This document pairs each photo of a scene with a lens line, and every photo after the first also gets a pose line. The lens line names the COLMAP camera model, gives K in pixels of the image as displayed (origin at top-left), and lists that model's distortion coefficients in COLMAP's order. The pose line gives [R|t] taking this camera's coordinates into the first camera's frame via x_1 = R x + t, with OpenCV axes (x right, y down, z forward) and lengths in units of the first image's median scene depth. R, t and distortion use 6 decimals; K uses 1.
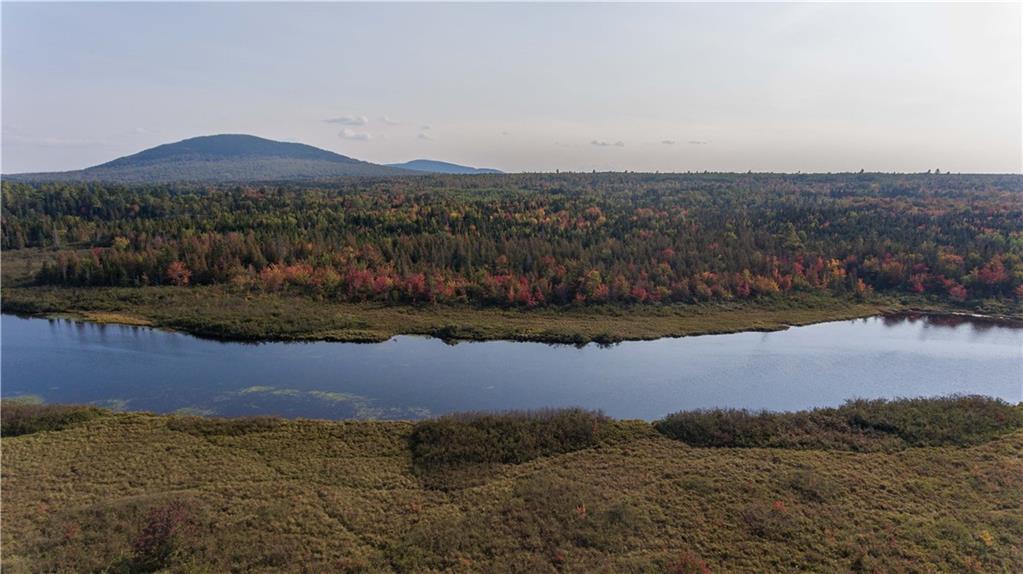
lens RADIAL K [[604.9, 0, 516.3], [0, 604.9, 290.3], [0, 0, 1]] dist [0.004883, 0.000446]
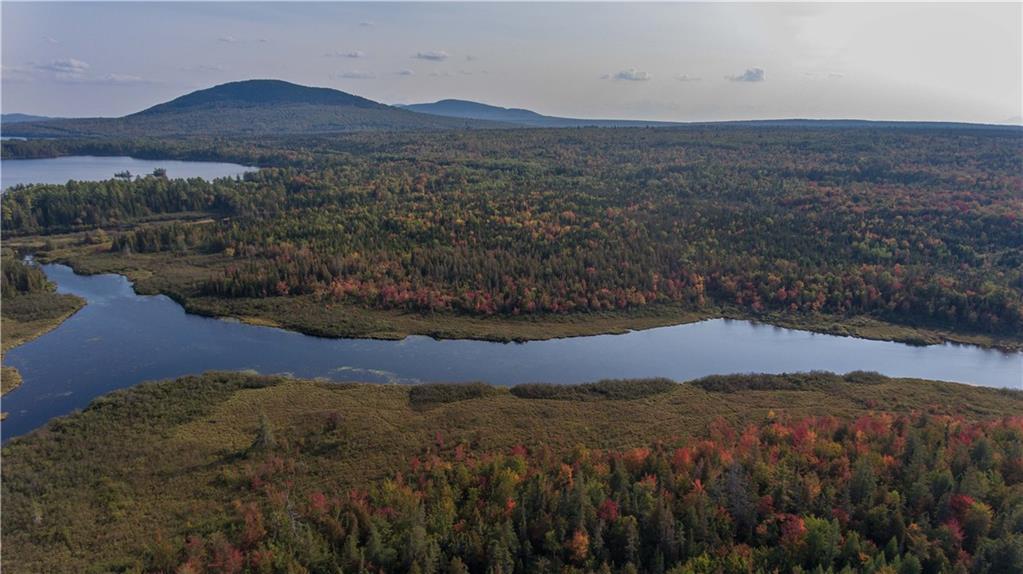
lens RADIAL K [[604.9, 0, 507.8], [0, 604.9, 285.0], [0, 0, 1]] dist [0.004883, 0.000446]
pose [[0.998153, 0.010914, -0.059761, 0.172211], [-0.006090, 0.996751, 0.080316, -0.185353], [0.060443, -0.079803, 0.994976, -0.660632]]
